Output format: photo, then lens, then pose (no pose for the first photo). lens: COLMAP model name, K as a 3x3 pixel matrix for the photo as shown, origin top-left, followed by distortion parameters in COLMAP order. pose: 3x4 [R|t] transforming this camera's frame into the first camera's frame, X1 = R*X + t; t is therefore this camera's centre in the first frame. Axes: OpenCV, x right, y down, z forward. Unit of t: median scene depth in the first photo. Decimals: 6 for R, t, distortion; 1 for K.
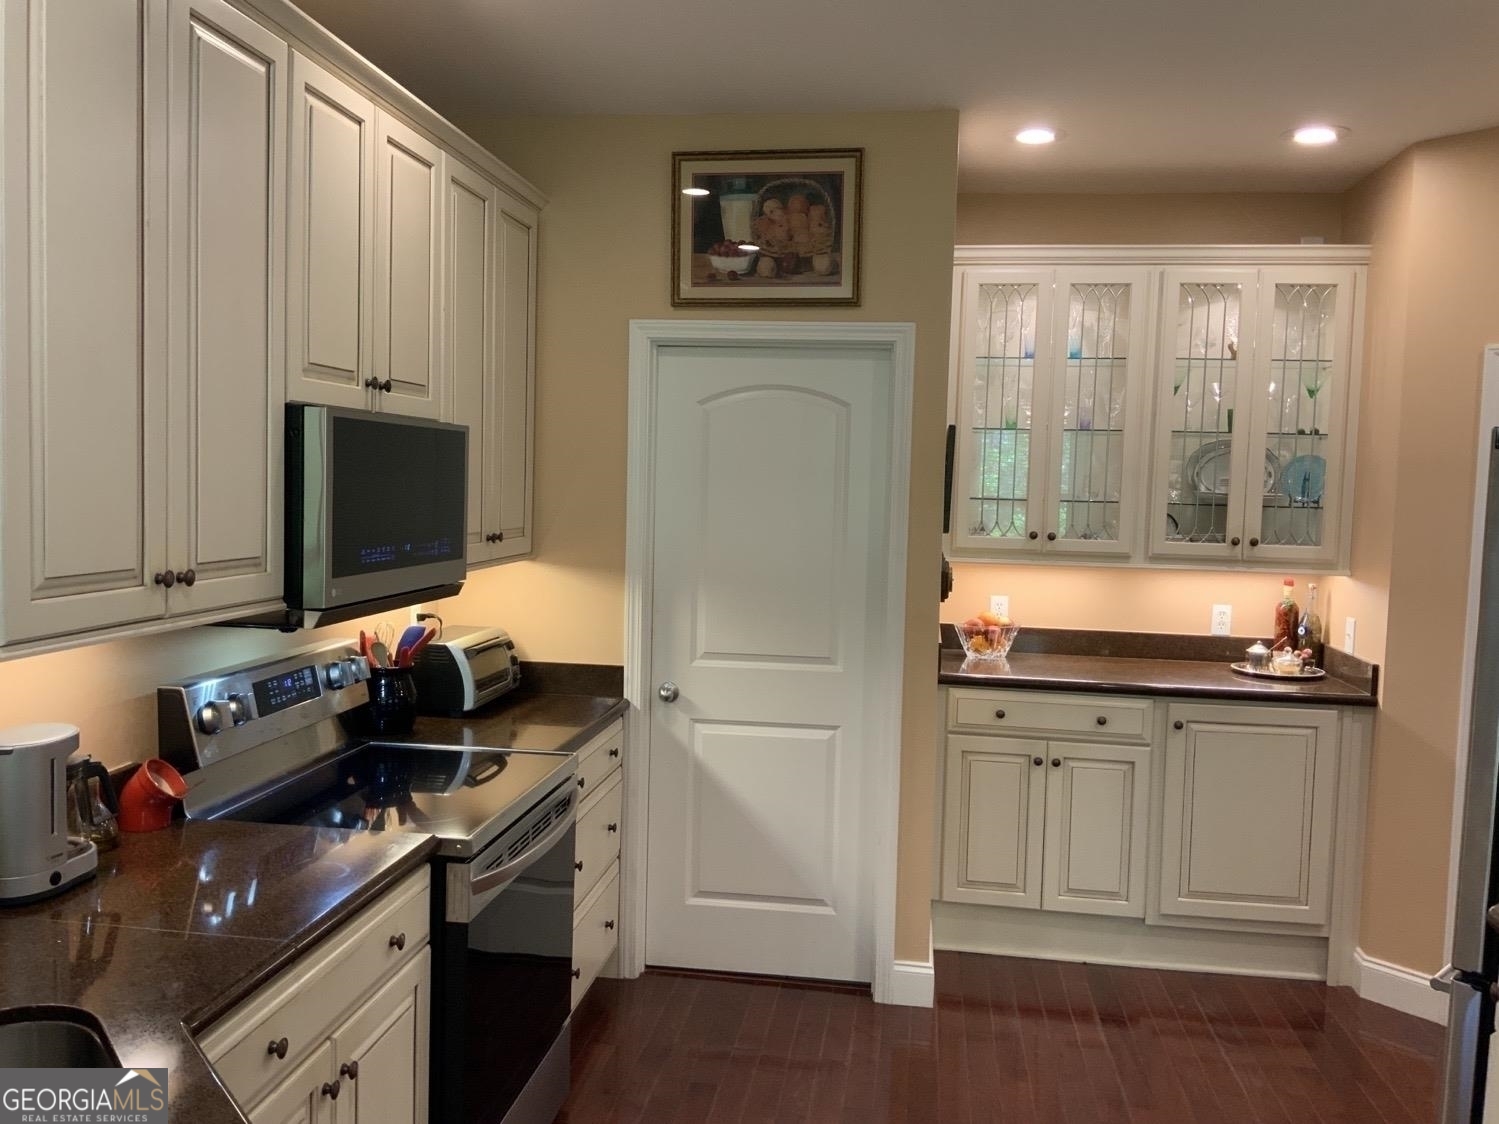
lens RADIAL K [[1250.7, 0, 744.3], [0, 1250.7, 566.3], [0, 0, 1]] dist [0.071591, -0.135945]
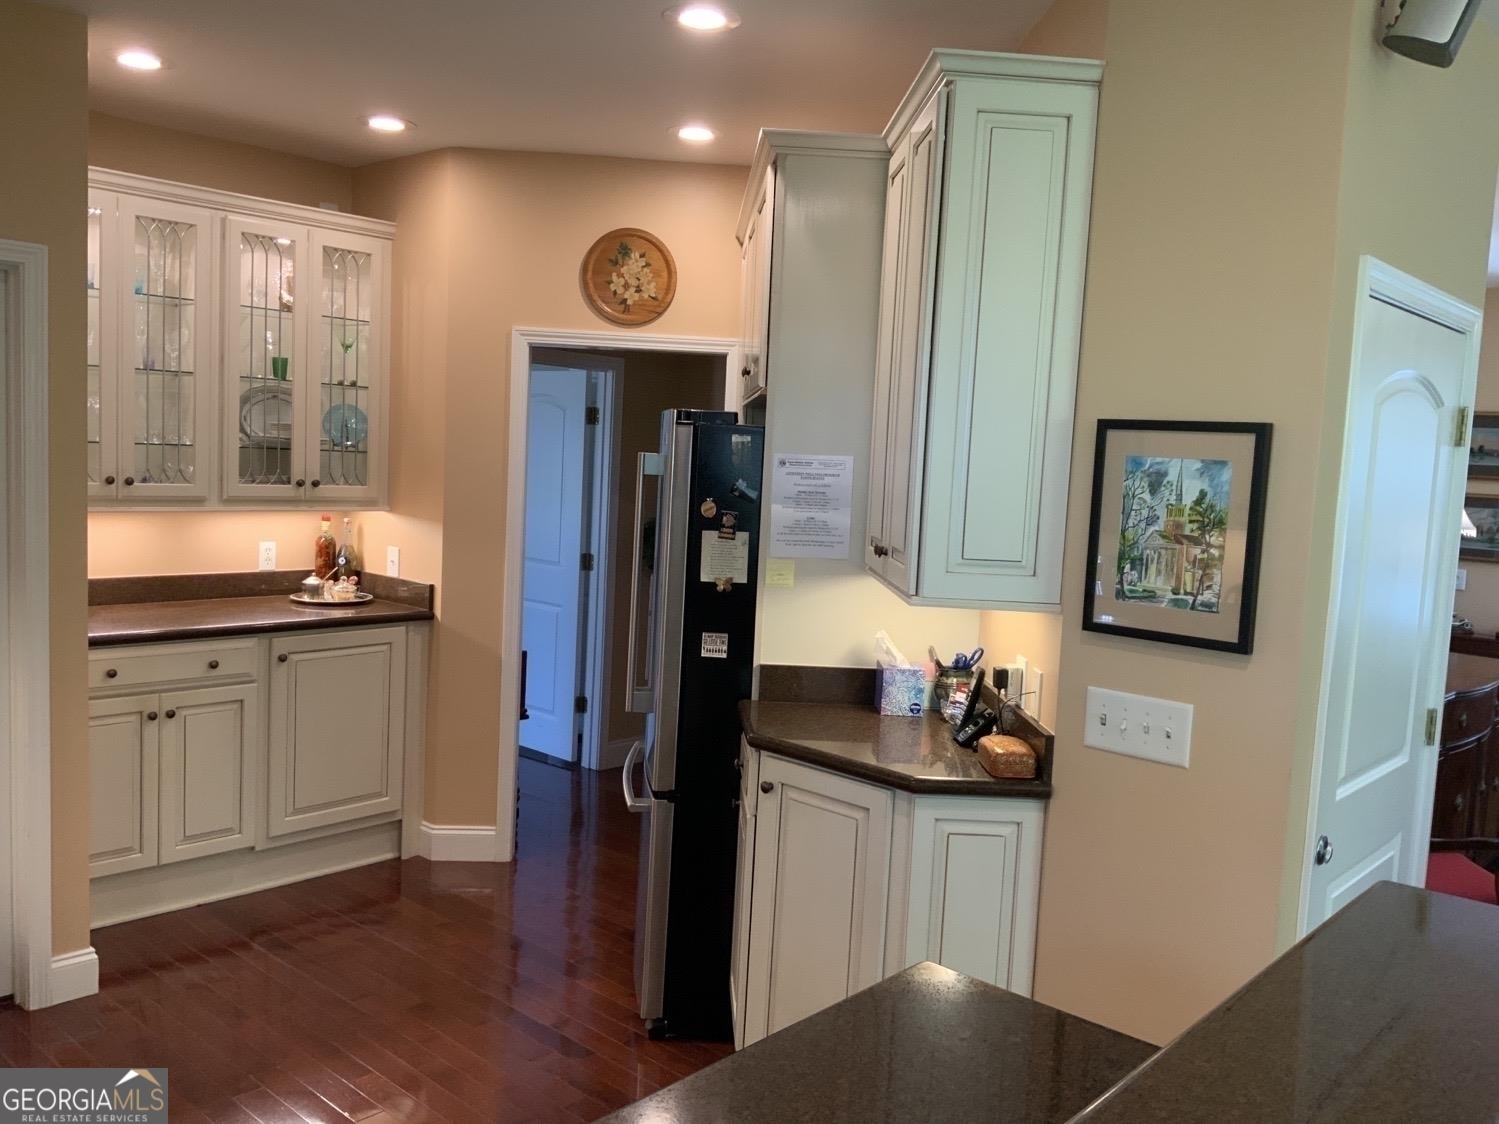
lens RADIAL K [[1250.7, 0, 744.3], [0, 1250.7, 566.3], [0, 0, 1]] dist [0.071591, -0.135945]
pose [[0.562649, -0.076785, 0.823122, -0.297275], [0.025012, 0.996802, 0.075890, -0.021334], [-0.826318, -0.022112, 0.562770, 0.079983]]
